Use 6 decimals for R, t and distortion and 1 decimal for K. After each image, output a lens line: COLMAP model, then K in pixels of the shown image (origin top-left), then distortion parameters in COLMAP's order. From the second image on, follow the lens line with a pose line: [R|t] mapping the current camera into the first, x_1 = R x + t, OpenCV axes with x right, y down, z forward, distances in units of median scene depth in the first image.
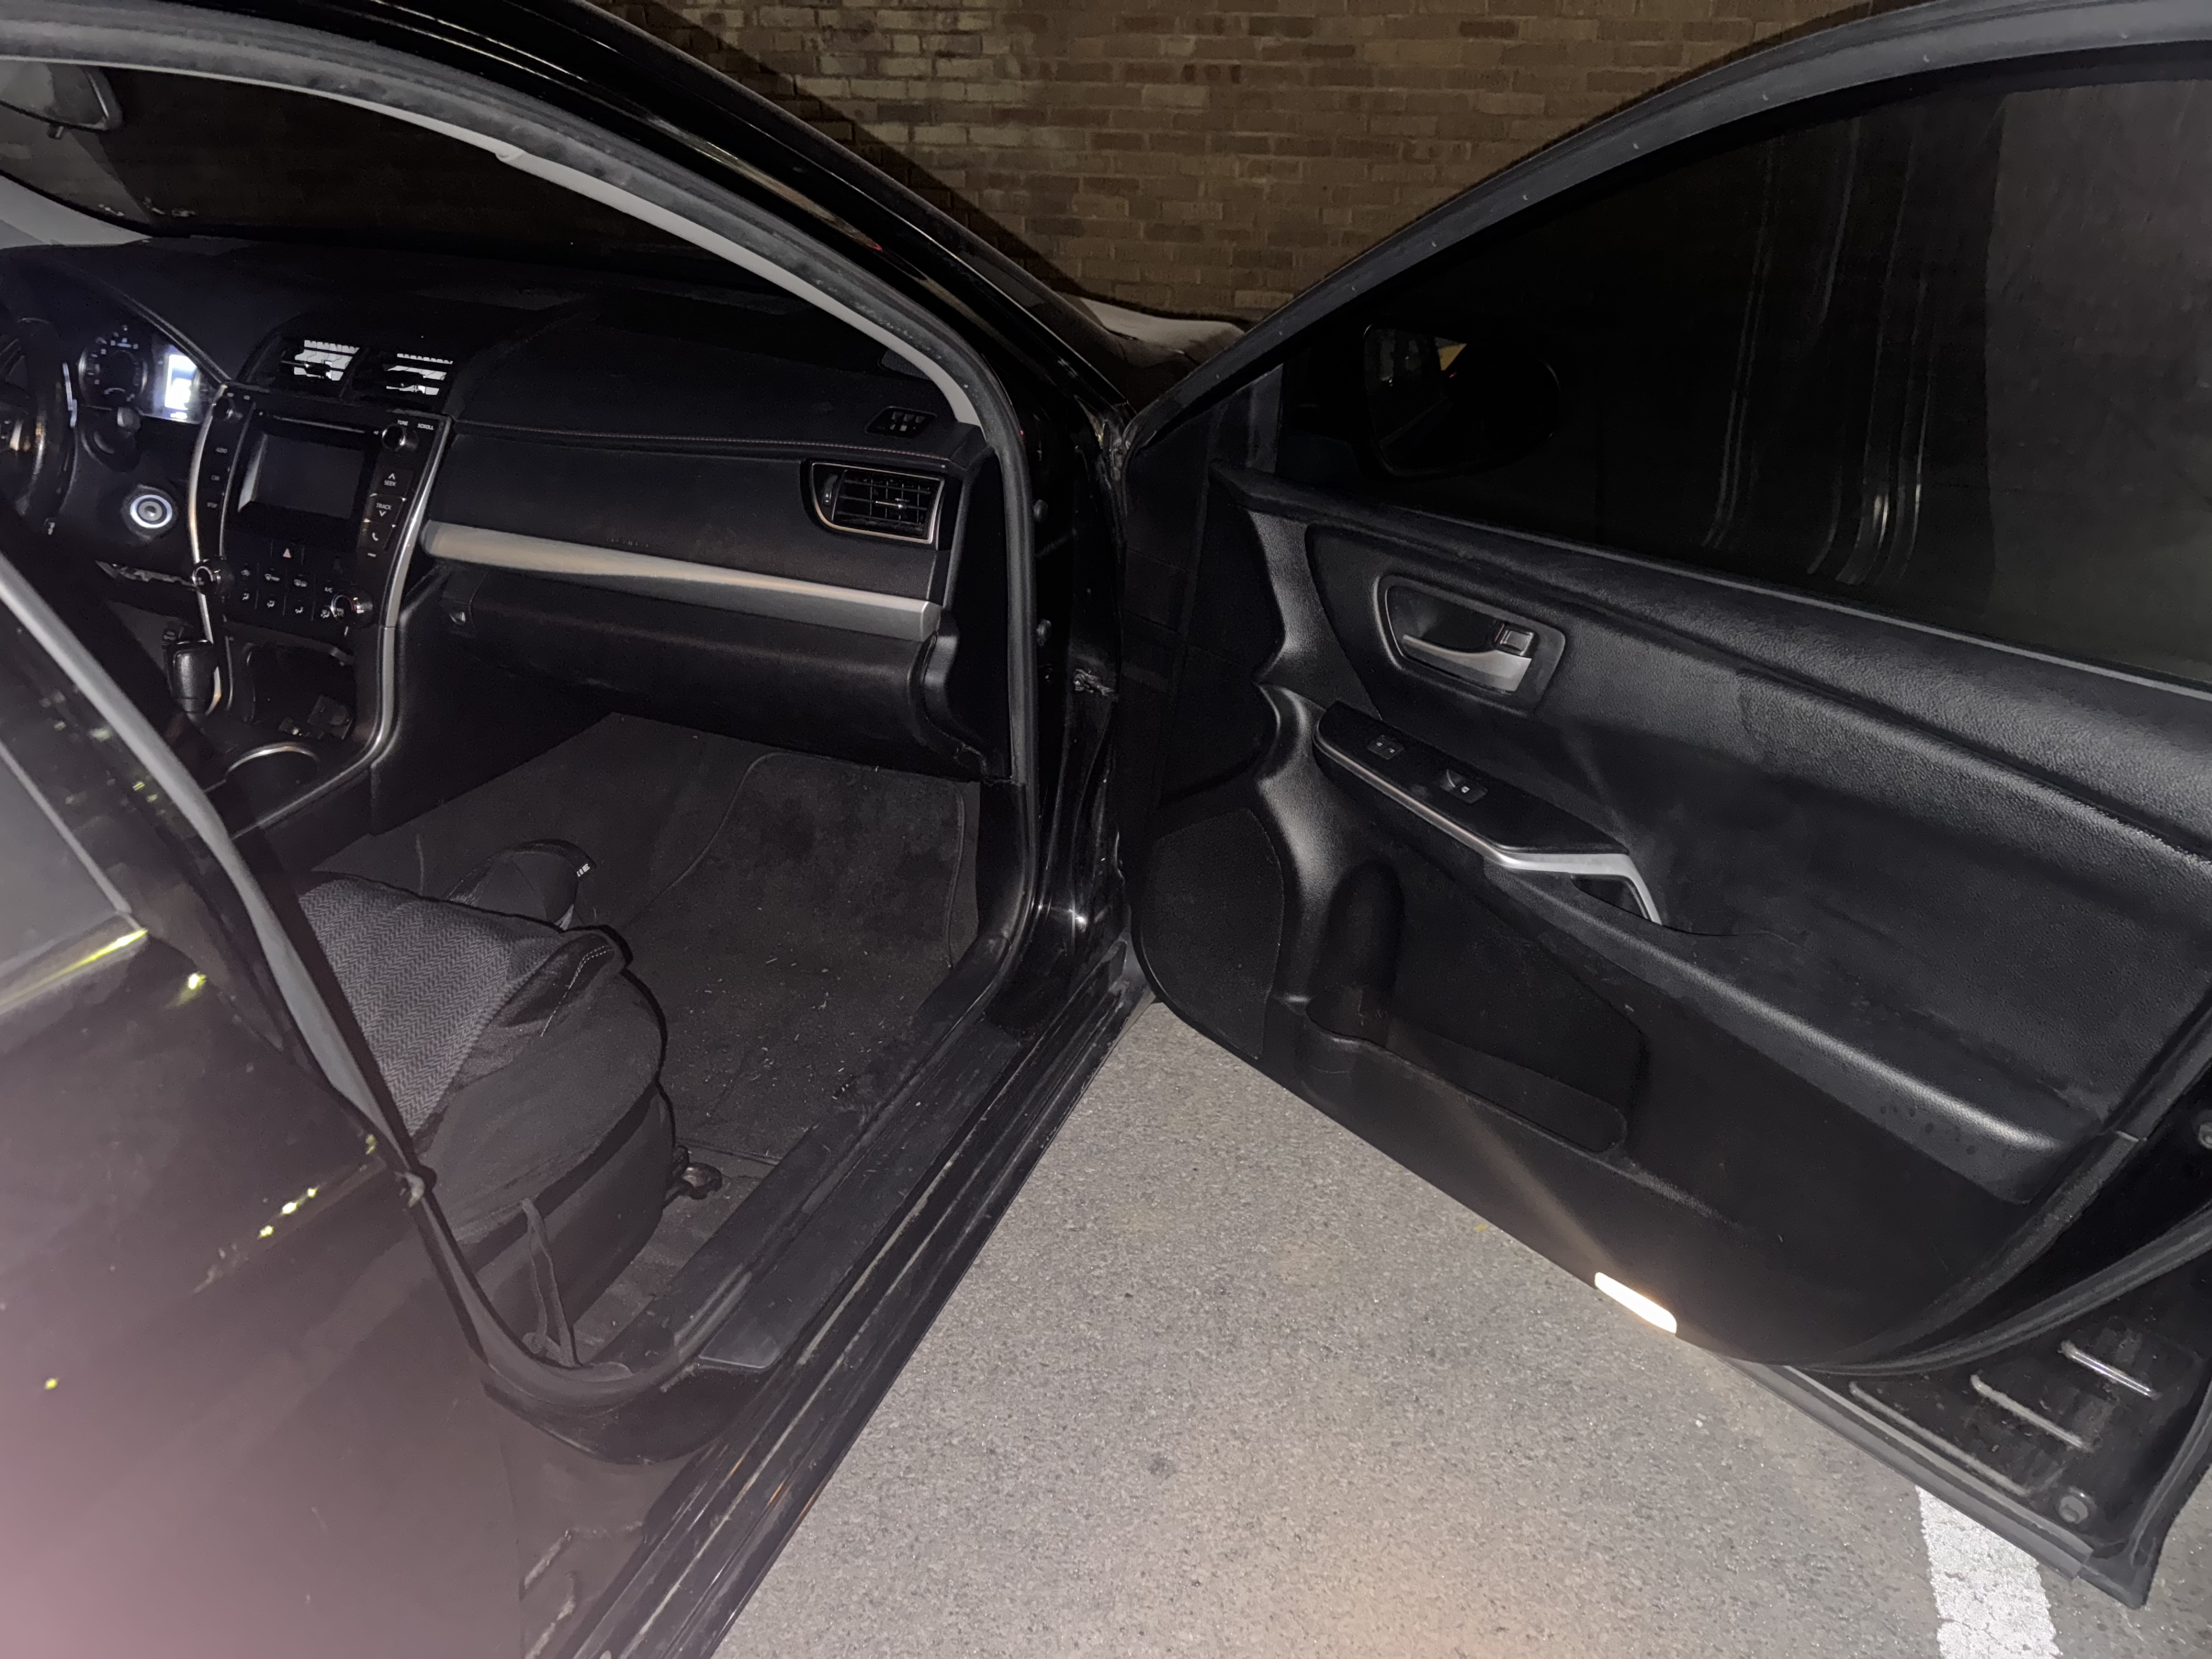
lens RADIAL K [[1591.3, 0, 1141.9], [0, 1591.3, 844.6], [0, 0, 1]] dist [0.069568, -0.046946]
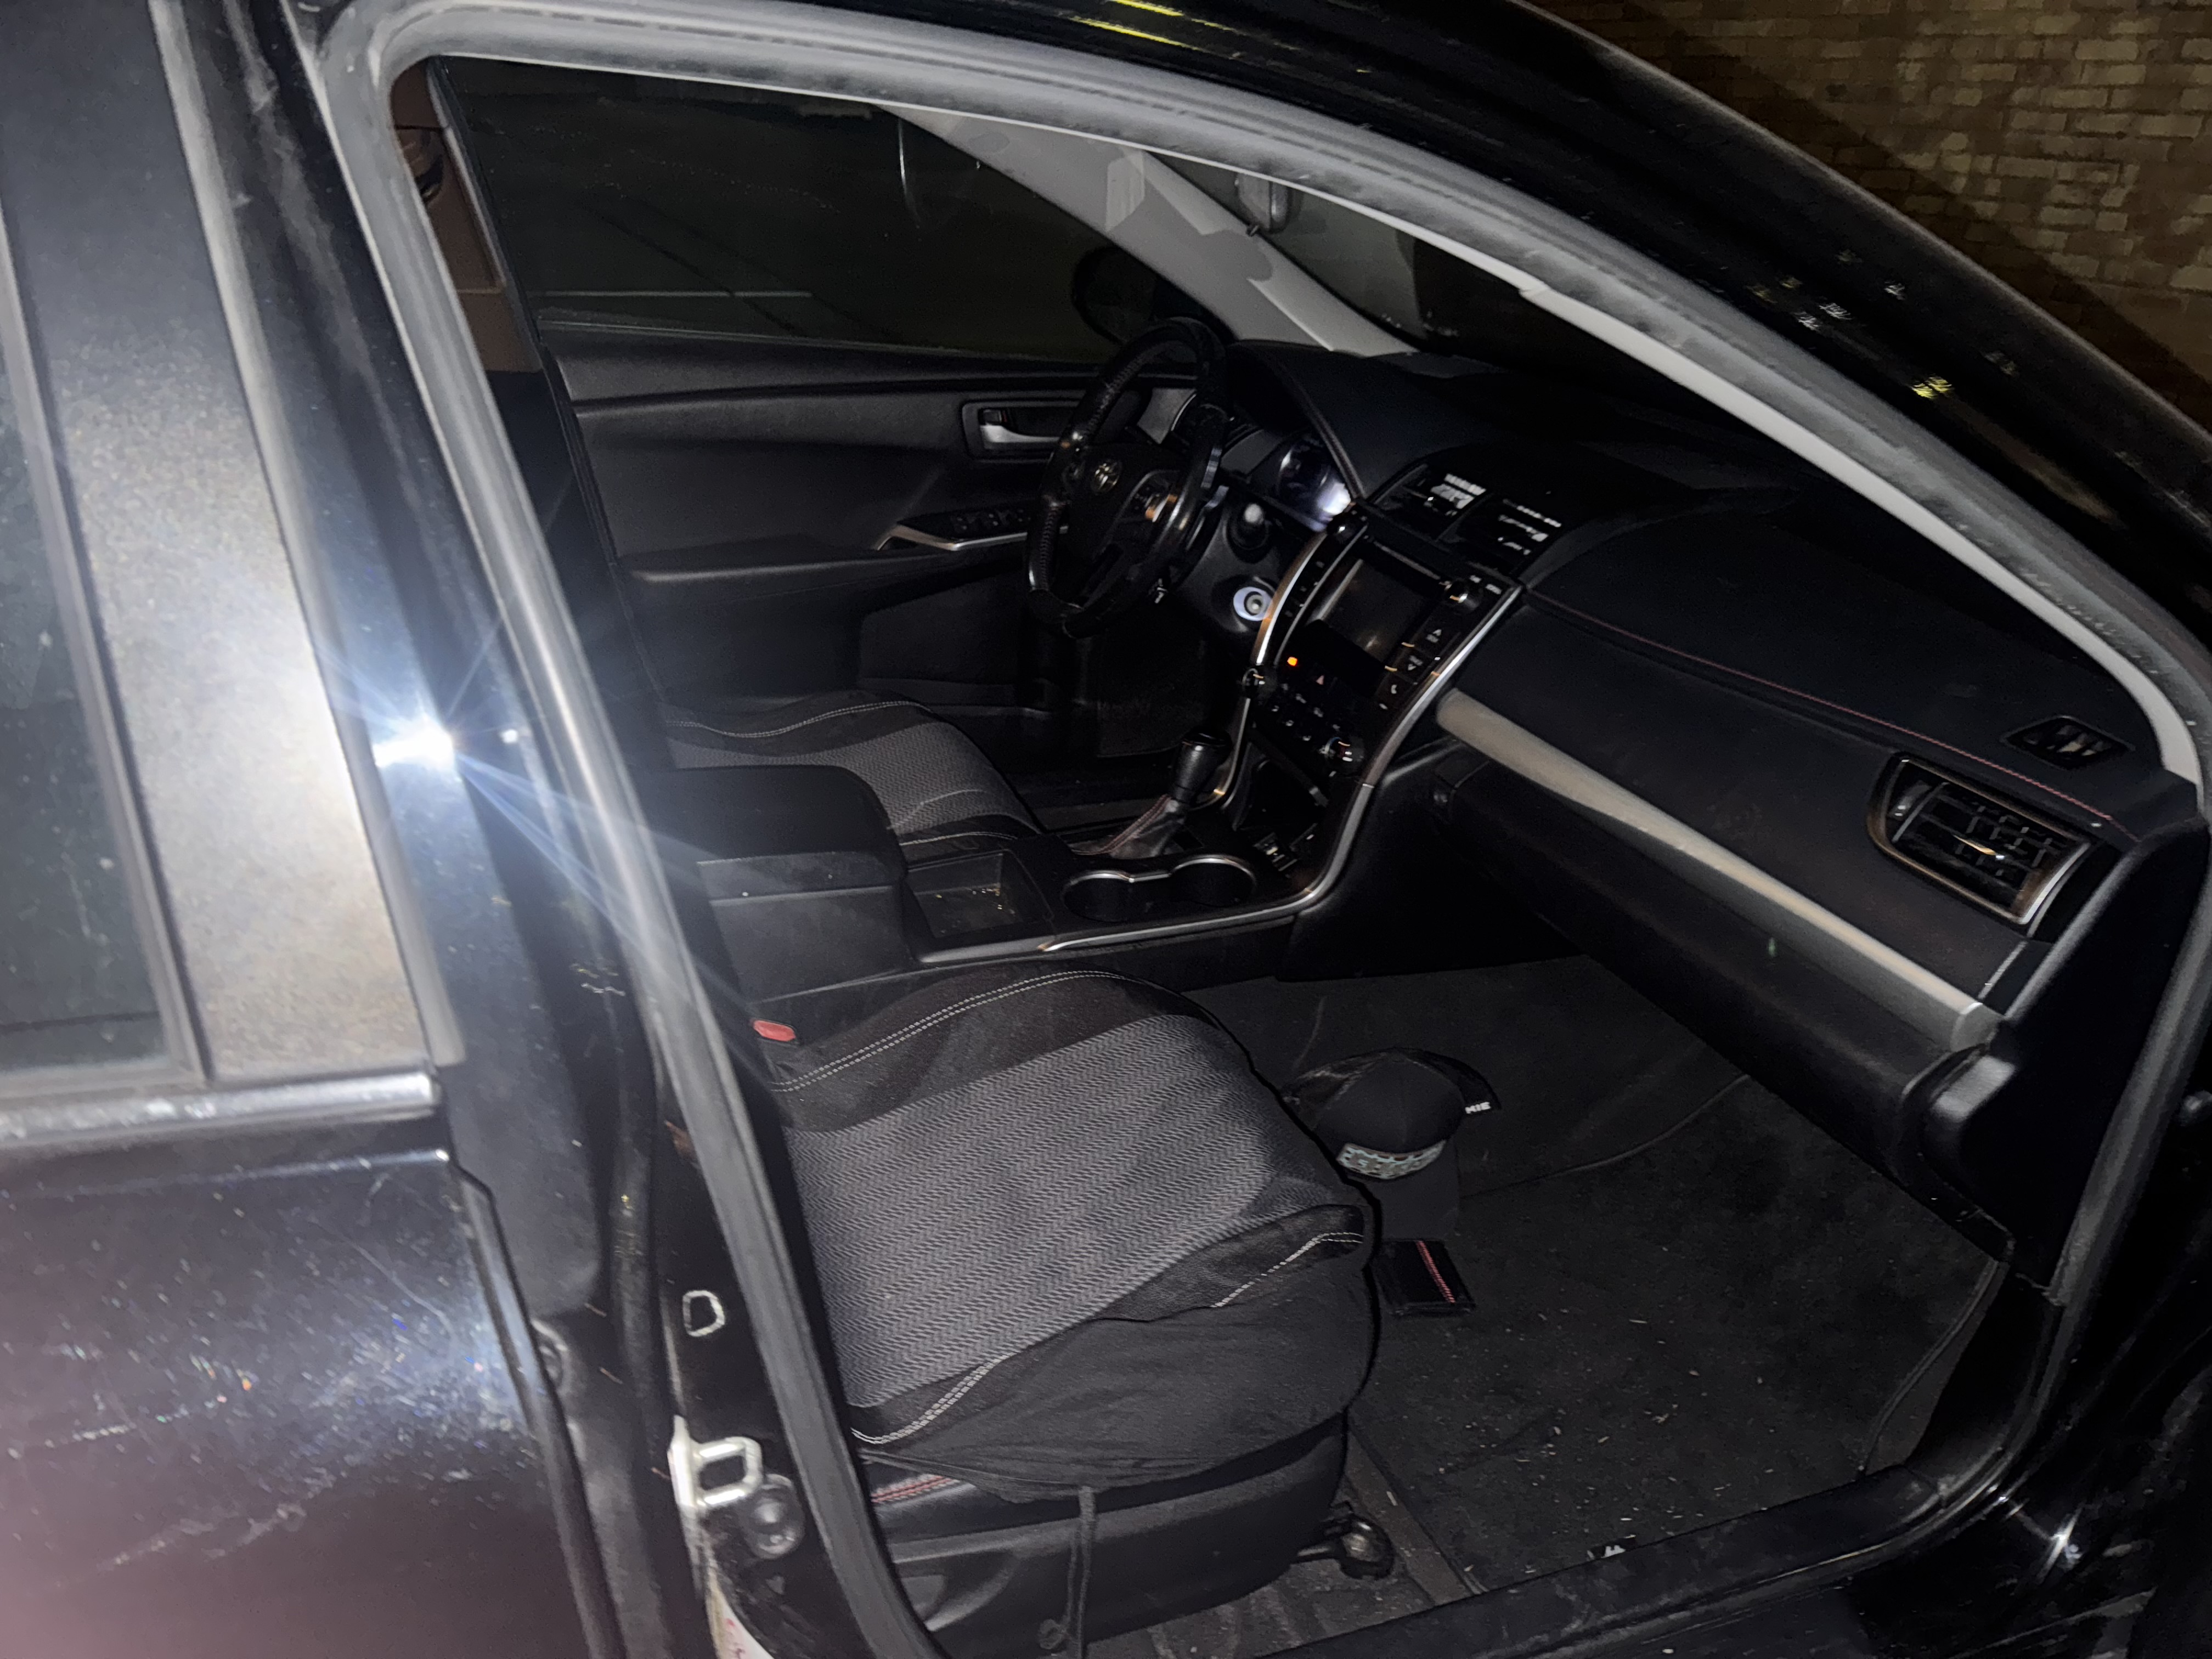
lens RADIAL K [[1591.3, 0, 1141.9], [0, 1591.3, 844.6], [0, 0, 1]] dist [0.069568, -0.046946]
pose [[0.671422, 0.343737, -0.656535, 0.048970], [-0.403235, 0.912749, 0.065503, -0.113550], [0.621767, 0.220758, 0.751446, 0.261257]]
